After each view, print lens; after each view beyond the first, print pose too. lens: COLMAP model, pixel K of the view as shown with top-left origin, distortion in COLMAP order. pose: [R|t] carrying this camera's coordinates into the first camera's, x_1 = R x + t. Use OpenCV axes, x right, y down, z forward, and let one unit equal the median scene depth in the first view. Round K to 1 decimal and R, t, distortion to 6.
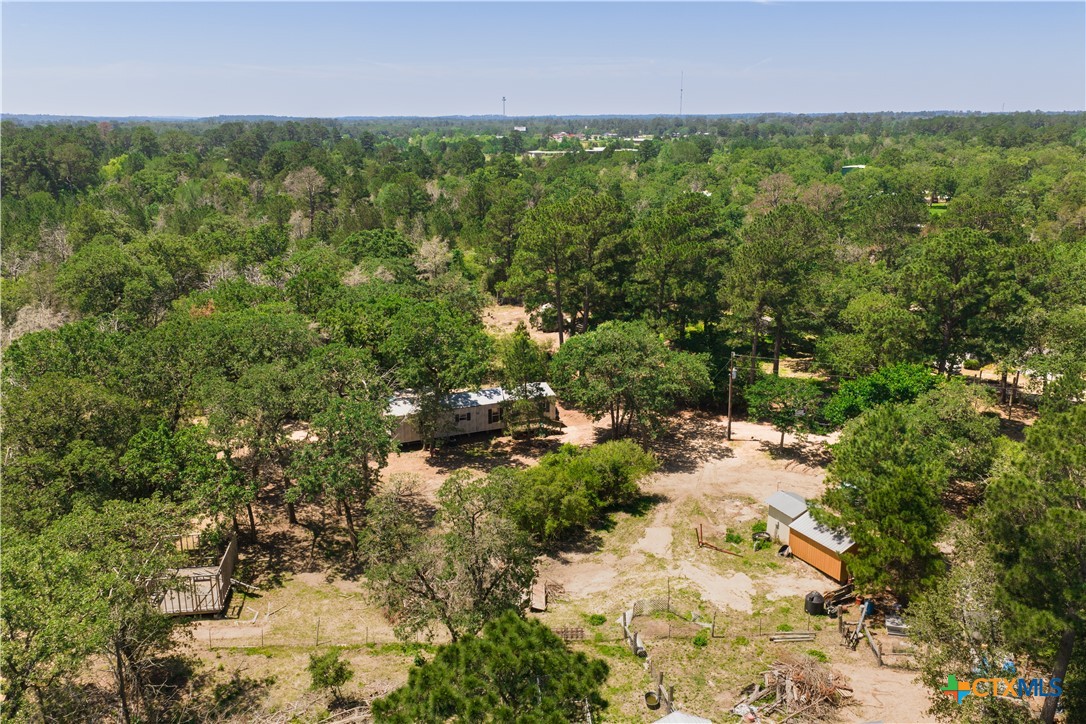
lens RADIAL K [[874.6, 0, 544.3], [0, 874.6, 360.9], [0, 0, 1]] dist [0.012275, 0.001015]
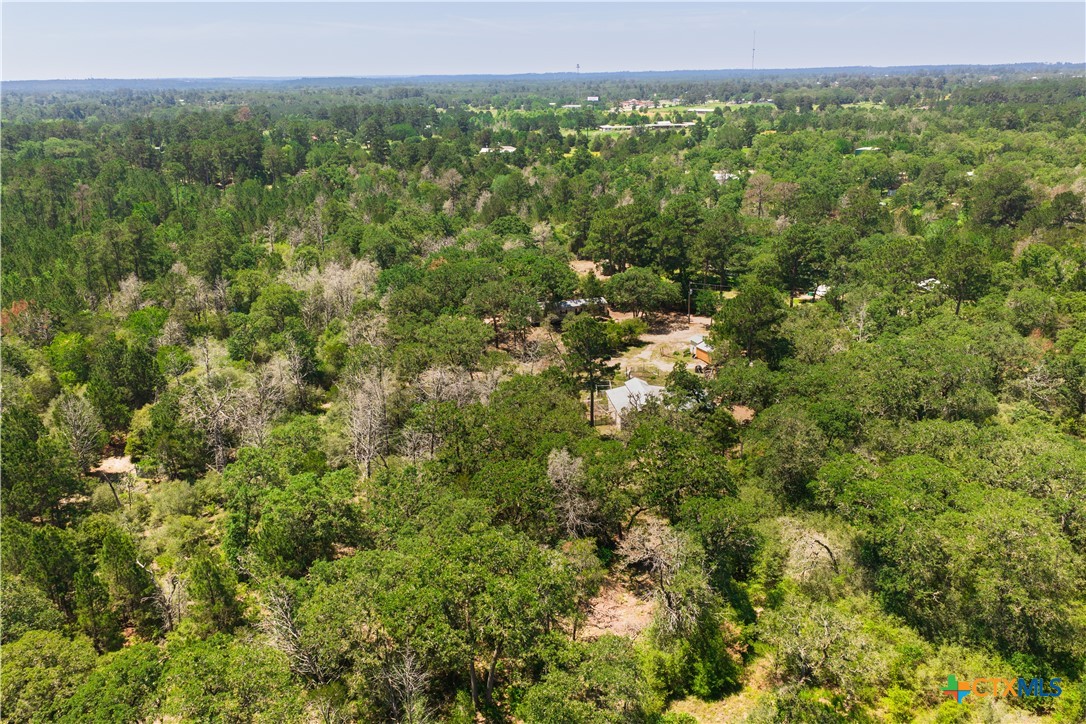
lens RADIAL K [[874.6, 0, 543.4], [0, 874.6, 364.6], [0, 0, 1]] dist [0.012275, 0.001015]
pose [[0.996657, 0.012214, -0.080779, 0.028778], [-0.008053, 0.998633, 0.051642, 0.073811], [0.081299, -0.050819, 0.995393, -1.018708]]
